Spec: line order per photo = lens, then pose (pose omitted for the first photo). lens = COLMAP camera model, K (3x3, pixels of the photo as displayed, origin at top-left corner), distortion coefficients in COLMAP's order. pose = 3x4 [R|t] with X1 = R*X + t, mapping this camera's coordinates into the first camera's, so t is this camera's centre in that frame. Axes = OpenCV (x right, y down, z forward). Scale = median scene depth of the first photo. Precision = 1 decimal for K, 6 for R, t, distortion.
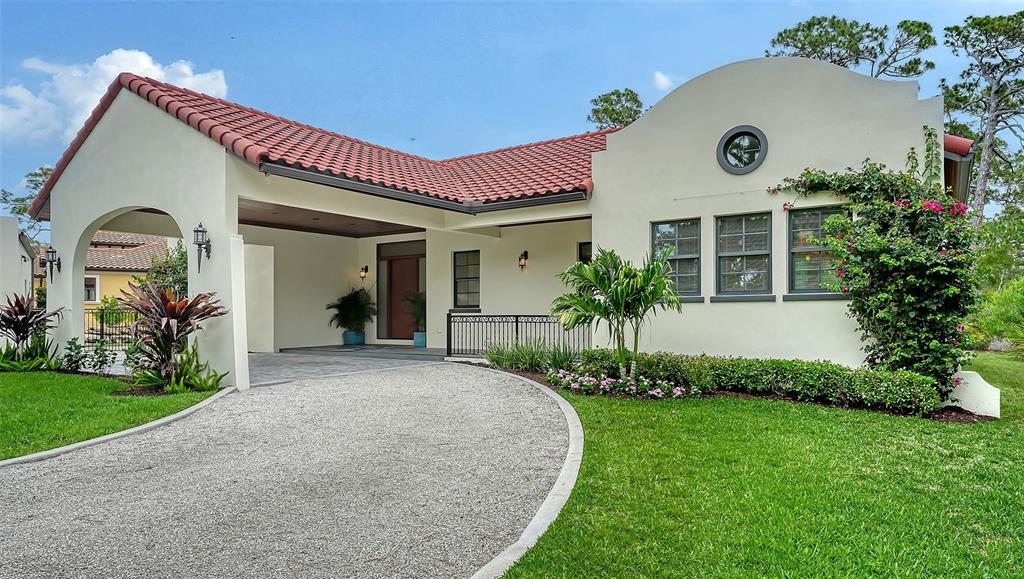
lens RADIAL K [[638.1, 0, 512.4], [0, 638.1, 311.5], [0, 0, 1]] dist [0.025620, -0.000660]
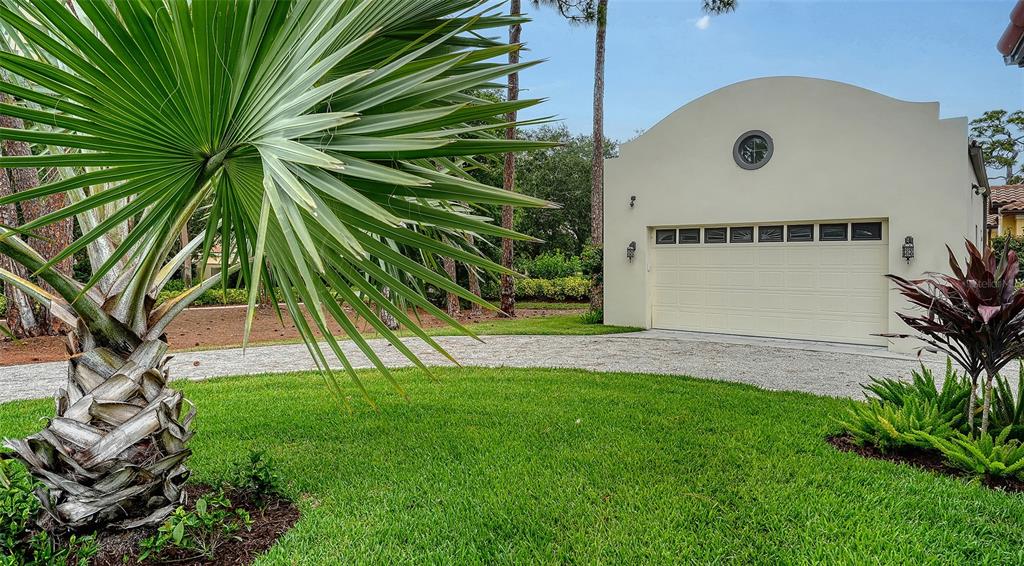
lens RADIAL K [[608.4, 0, 512.5], [0, 608.4, 266.6], [0, 0, 1]] dist [0.000218, -0.001323]
pose [[0.282865, 0.008813, -0.959119, -0.363915], [-0.010486, 0.999926, 0.006095, -0.009186], [0.959102, 0.008333, 0.282936, 0.466316]]
